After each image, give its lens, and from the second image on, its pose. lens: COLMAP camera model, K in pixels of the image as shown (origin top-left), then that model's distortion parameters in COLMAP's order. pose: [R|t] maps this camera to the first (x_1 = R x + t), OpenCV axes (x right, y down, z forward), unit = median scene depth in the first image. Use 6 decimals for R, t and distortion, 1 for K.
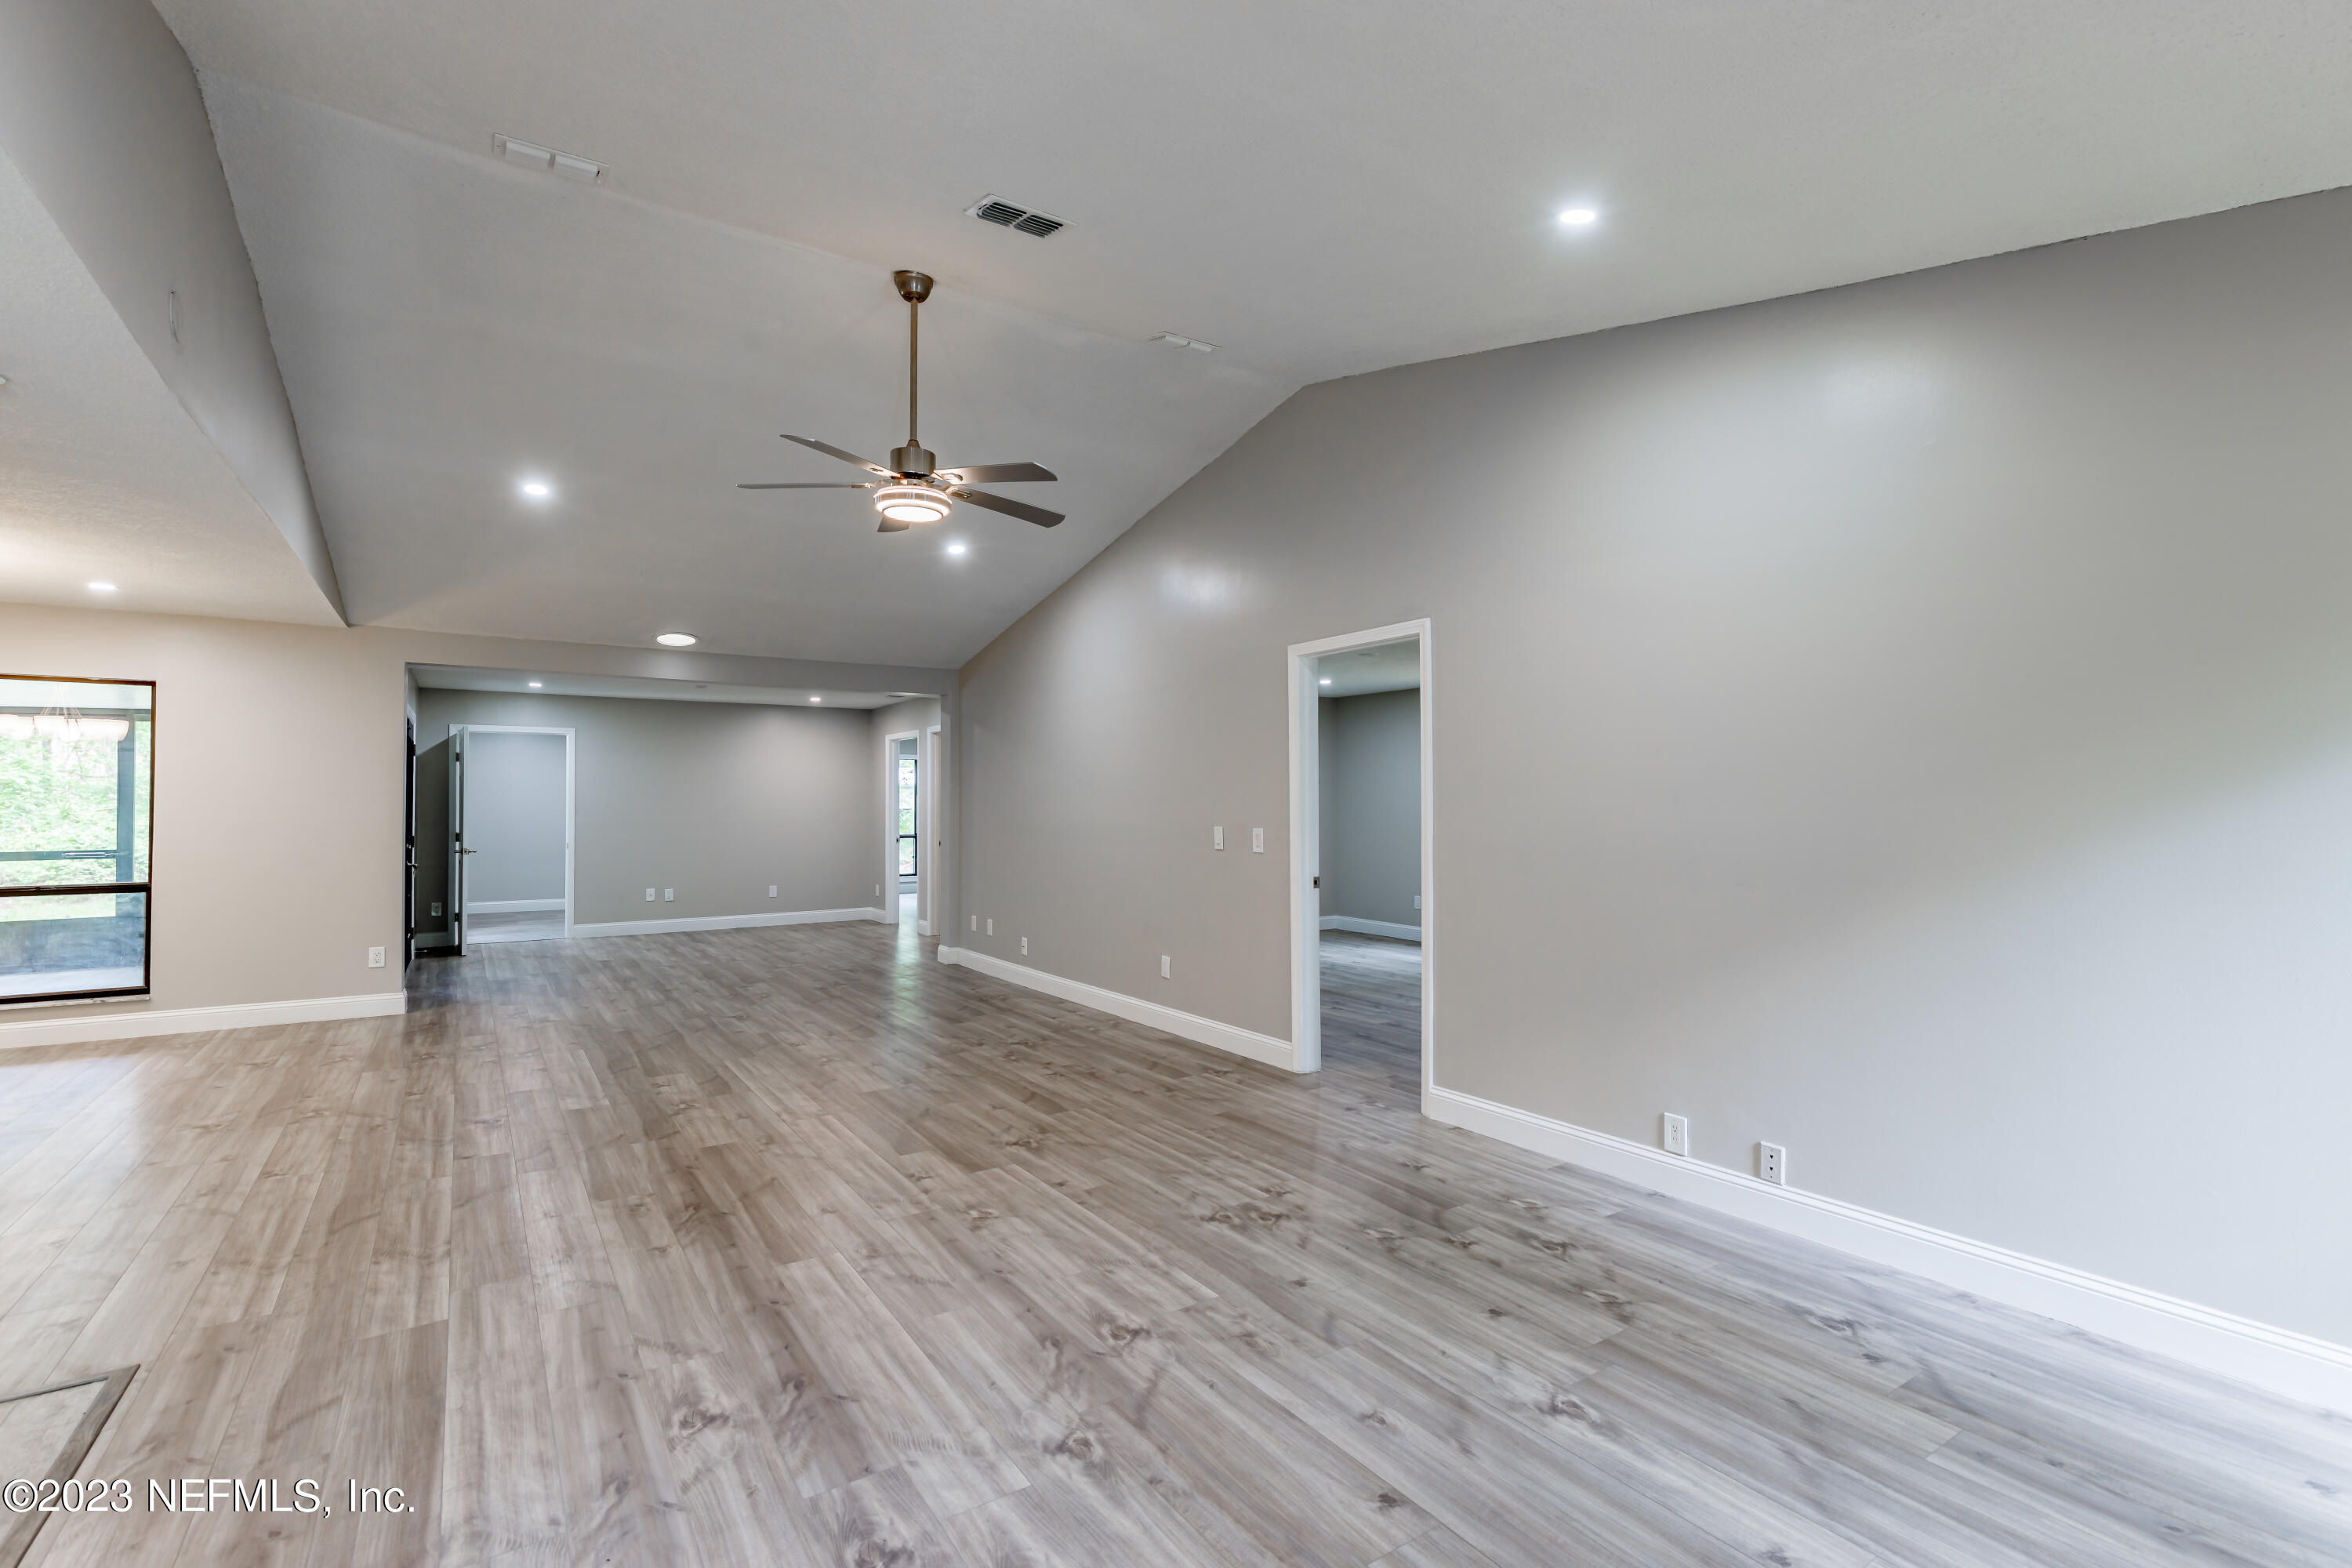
lens RADIAL K [[1082.7, 0, 1184.6], [0, 1082.7, 784.9], [0, 0, 1]] dist [0.012606, -0.006681]
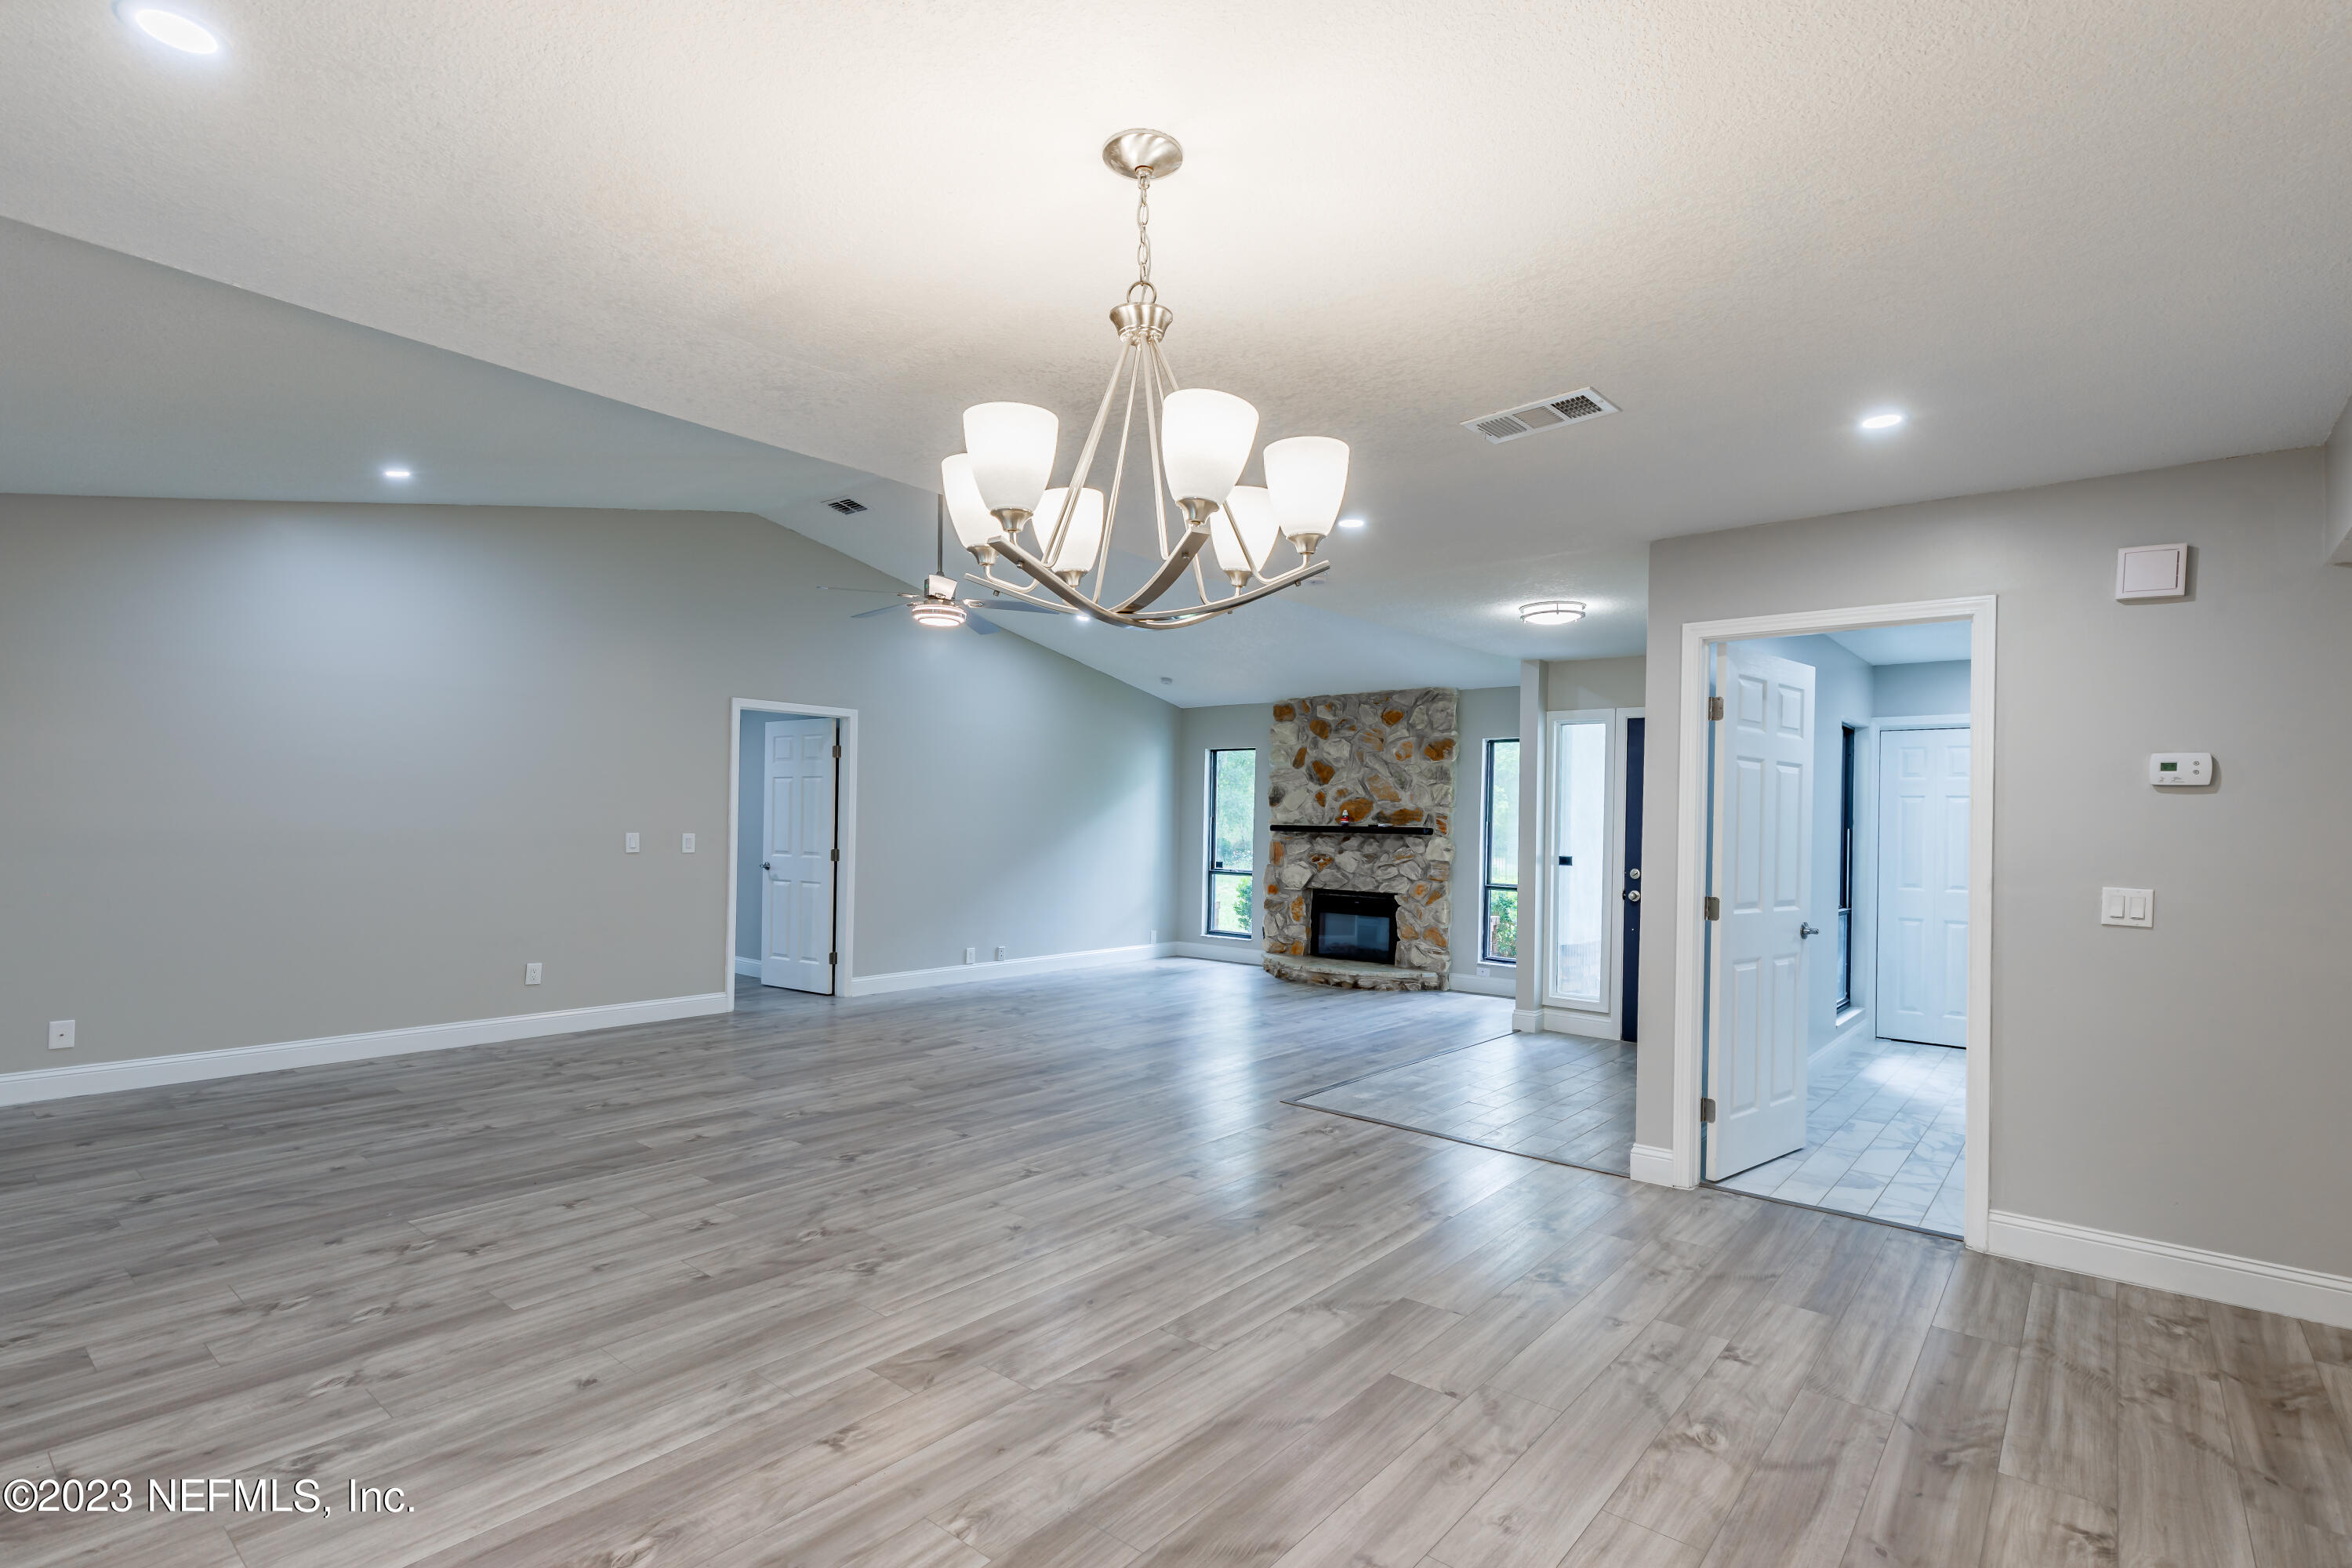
lens RADIAL K [[1082.7, 0, 1170.6], [0, 1082.7, 801.5], [0, 0, 1]] dist [0.012606, -0.006681]
pose [[-0.258799, 0.012769, 0.965847, -2.095658], [-0.033061, 0.999210, -0.022069, 0.026943], [-0.965365, -0.037644, -0.258172, 1.302227]]
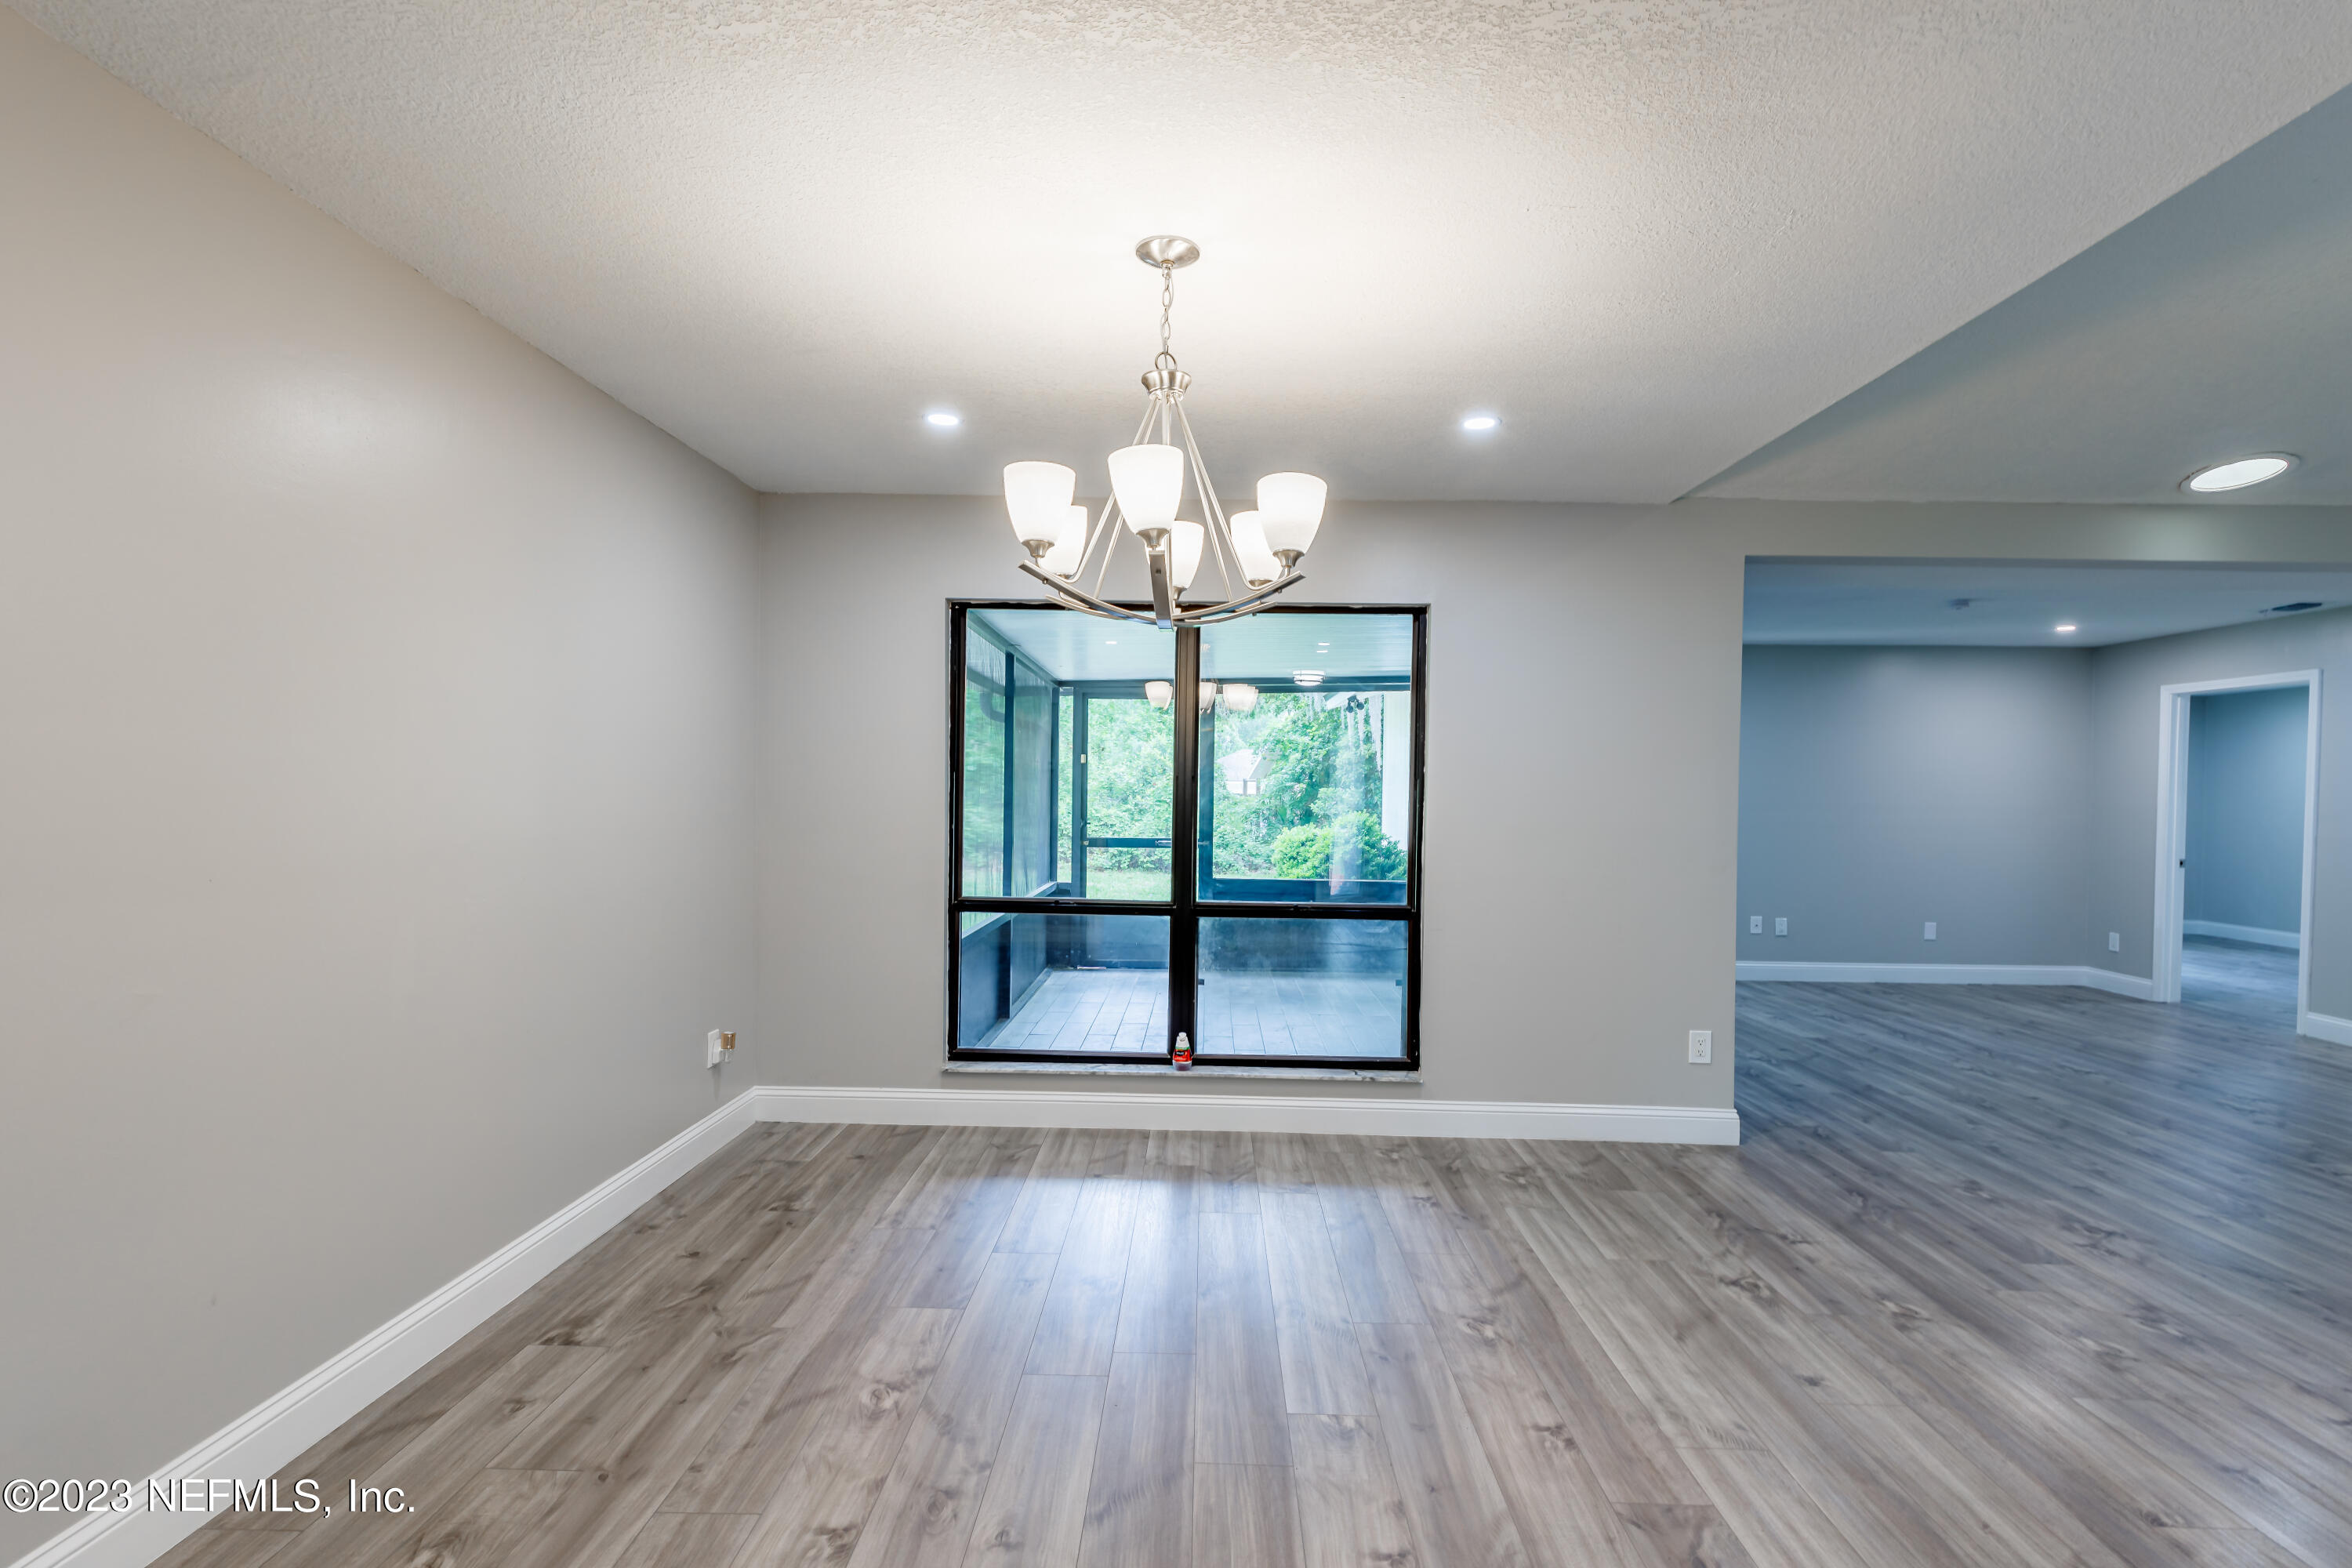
lens RADIAL K [[1082.7, 0, 1165.7], [0, 1082.7, 808.1], [0, 0, 1]] dist [0.012606, -0.006681]
pose [[0.802290, 0.016716, -0.596701, -1.229448], [-0.001912, 0.999675, 0.025434, 0.026295], [0.596932, -0.019264, 0.802061, 0.688085]]
